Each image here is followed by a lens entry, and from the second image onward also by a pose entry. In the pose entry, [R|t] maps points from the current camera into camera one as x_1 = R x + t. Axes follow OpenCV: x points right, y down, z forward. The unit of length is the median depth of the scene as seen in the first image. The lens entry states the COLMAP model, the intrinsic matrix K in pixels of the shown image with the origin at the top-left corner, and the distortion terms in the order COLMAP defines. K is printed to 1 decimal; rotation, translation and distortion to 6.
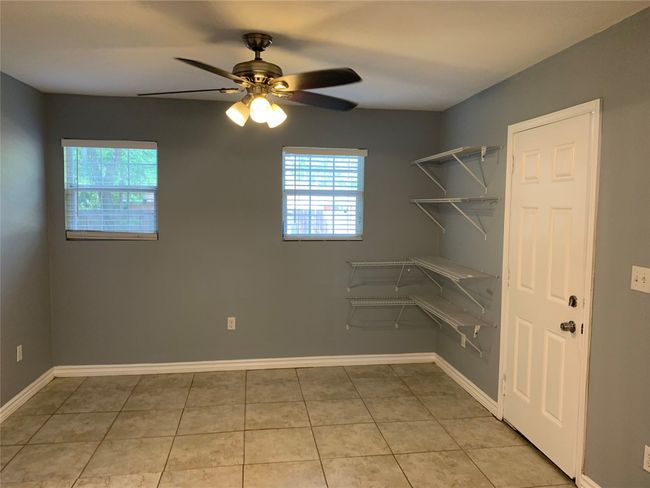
lens RADIAL K [[500.7, 0, 325.1], [0, 500.7, 244.6], [0, 0, 1]] dist [0.021690, -0.005637]
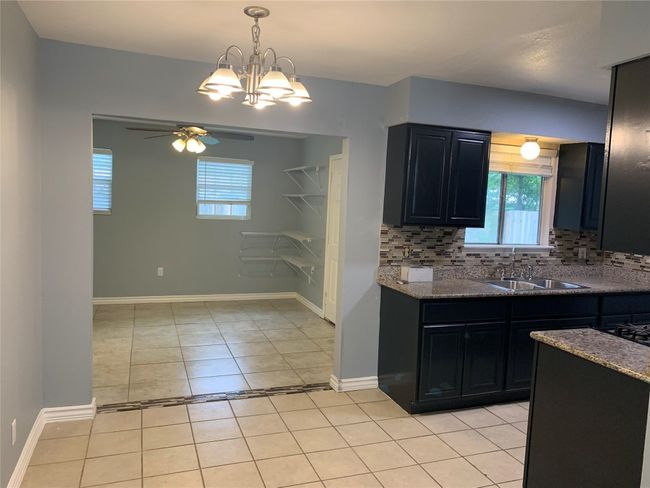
lens RADIAL K [[500.7, 0, 338.1], [0, 500.7, 233.3], [0, 0, 1]] dist [0.021690, -0.005637]
pose [[0.975490, 0.019351, 0.219193, 0.000939], [-0.017357, 0.999789, -0.011017, 0.055019], [-0.219359, 0.006943, 0.975619, -0.665273]]
